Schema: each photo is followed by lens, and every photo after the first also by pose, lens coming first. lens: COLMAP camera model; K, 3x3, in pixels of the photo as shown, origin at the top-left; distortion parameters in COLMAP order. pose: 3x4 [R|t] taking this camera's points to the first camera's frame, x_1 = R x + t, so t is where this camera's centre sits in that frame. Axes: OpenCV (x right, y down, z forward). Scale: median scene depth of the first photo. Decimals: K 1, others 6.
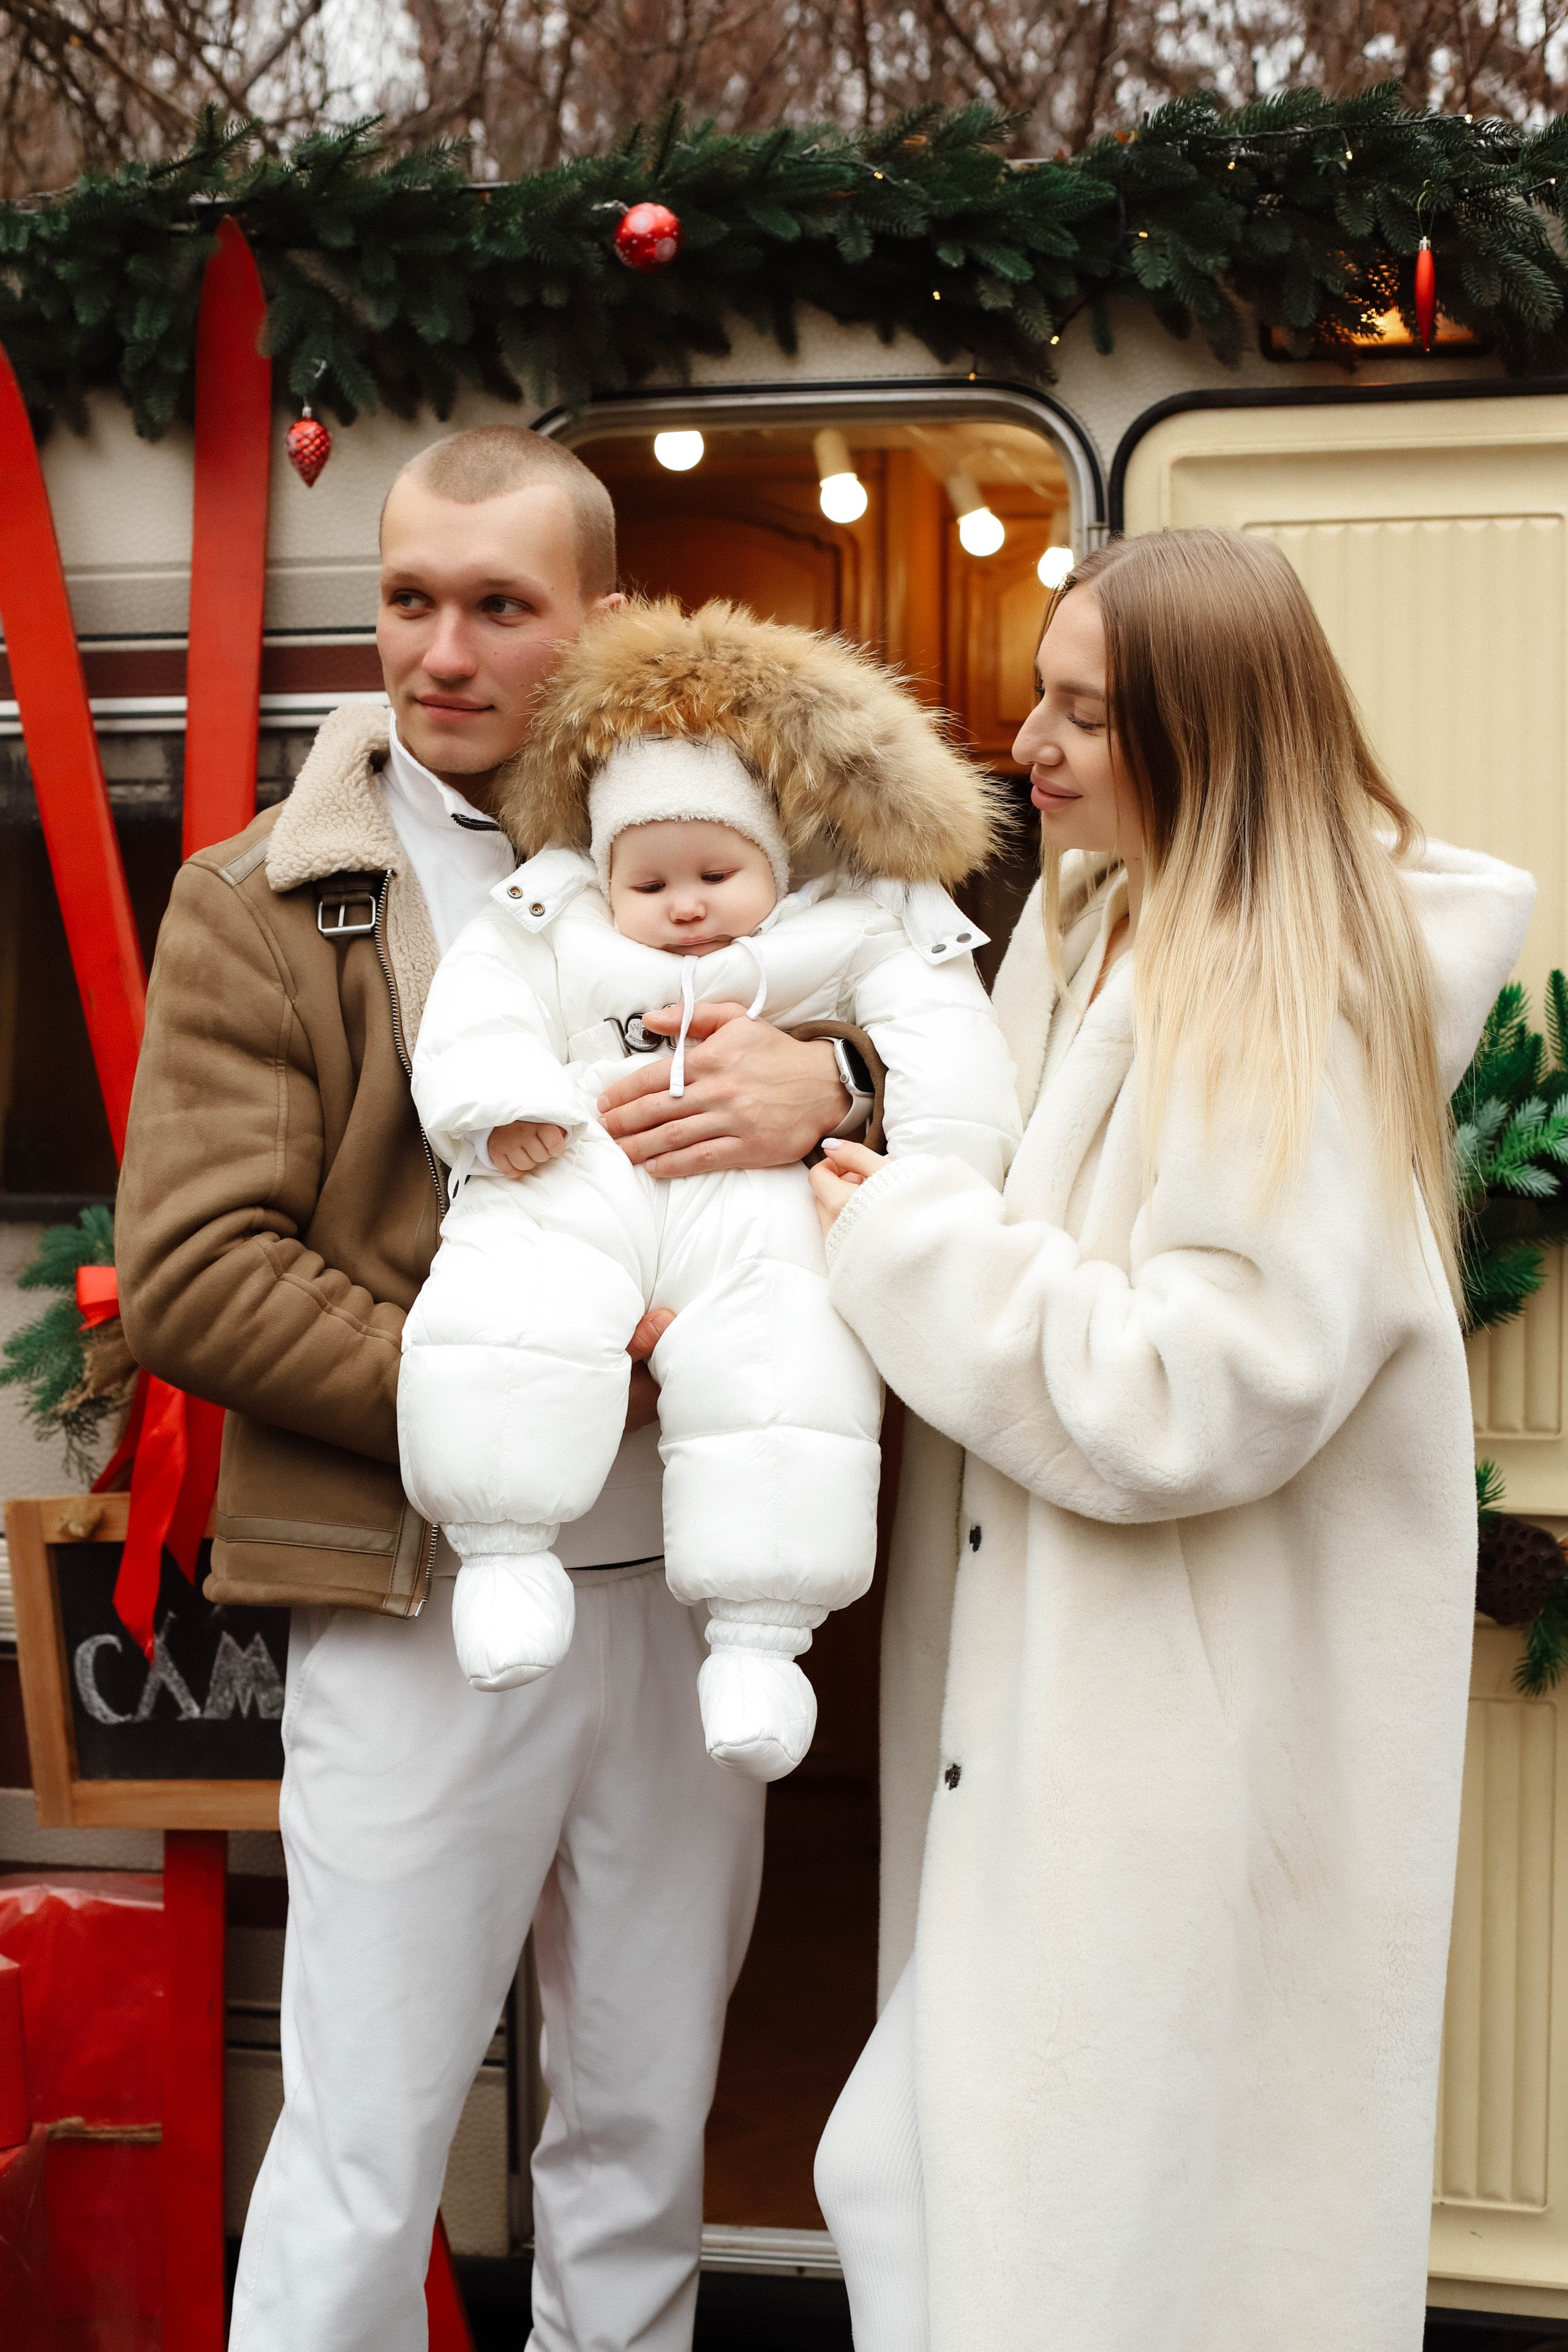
lens RADIAL K [[3413.9, 0, 784.0], [0, 3413.9, 1176.0], [0, 0, 1]] dist [-0.137554, 0.079998]
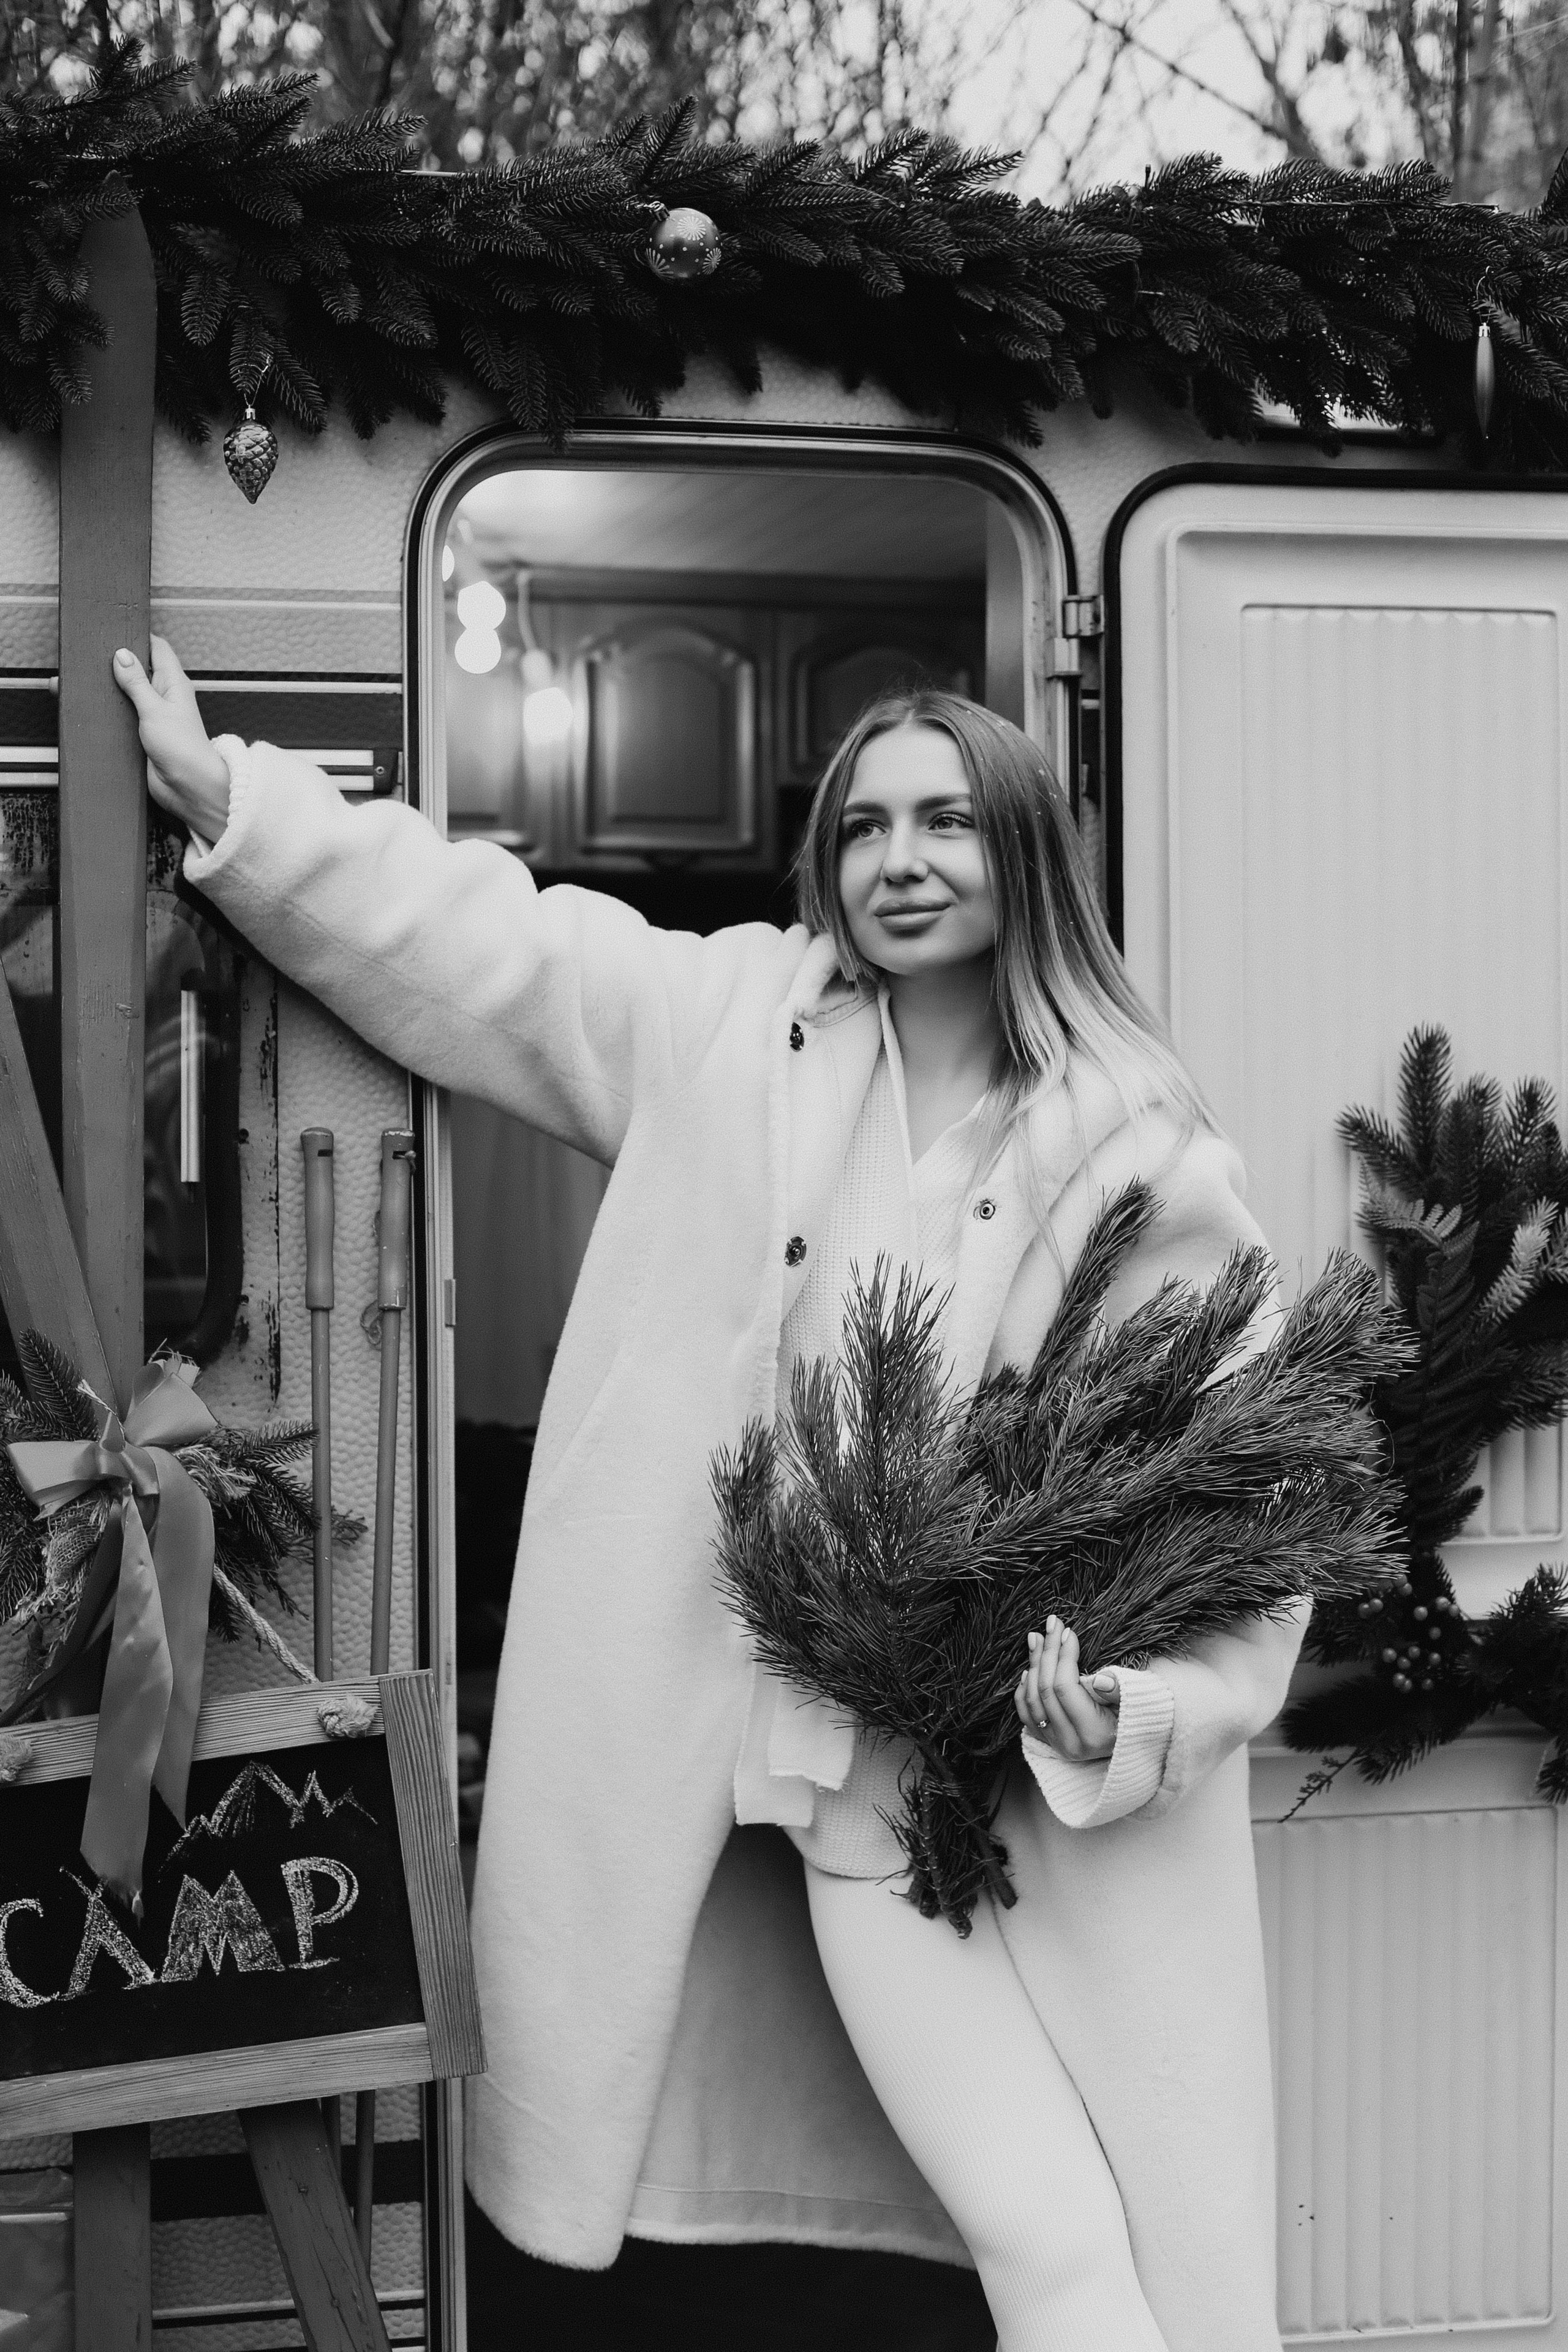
lens RADIAL K [[3413.9, 0, 784.0], [0, 3413.9, 1176.0], [0, 0, 1]] dist [-0.137554, 0.079998]
pose [[0.903971, -0.017579, 0.427233, -0.381882], [0.032253, 0.999111, -0.027132, -0.008841], [-0.426376, 0.038306, 0.903734, 0.188120]]
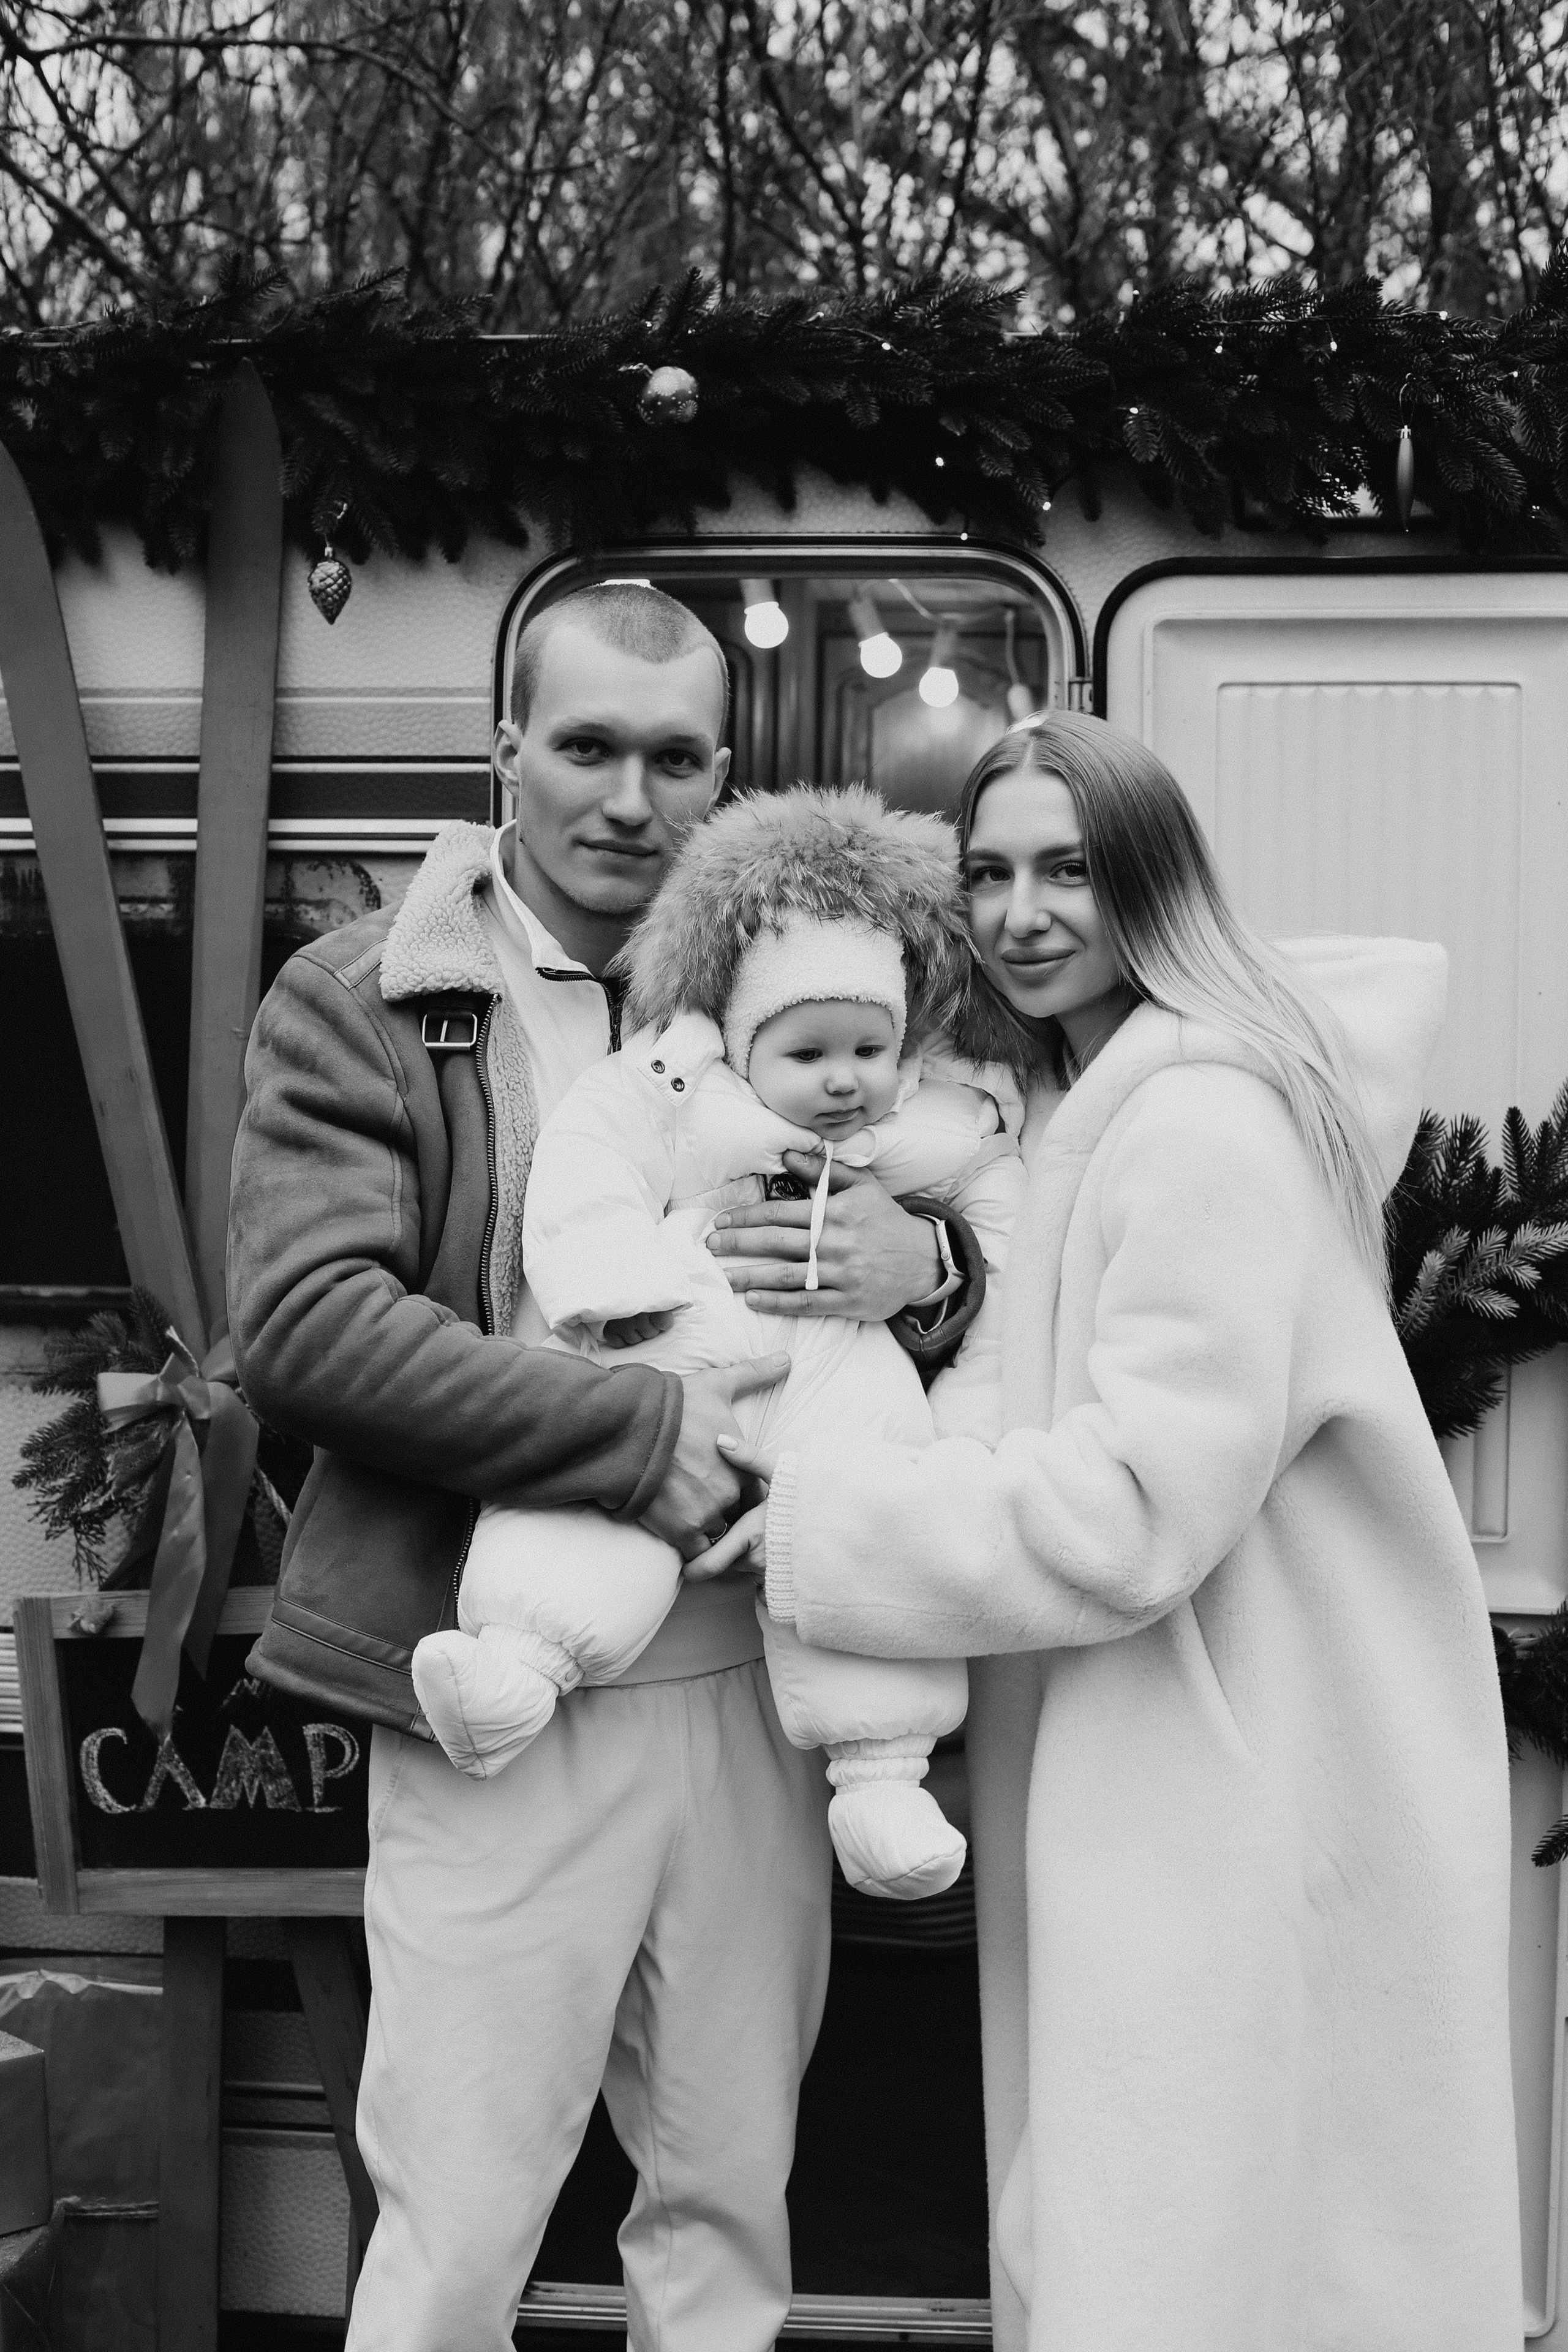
lens RADIAL K [[3413.9, 0, 784.0], [0, 3413.9, 1176.0], [0, 0, 1]] dist [-0.137554, 0.079998]
pose [[0.995635, 0.010793, 0.092703, -0.095592], [-0.009294, 0.999819, -0.016585, -0.017675], [-0.092865, 0.015651, 0.995556, -0.048636]]
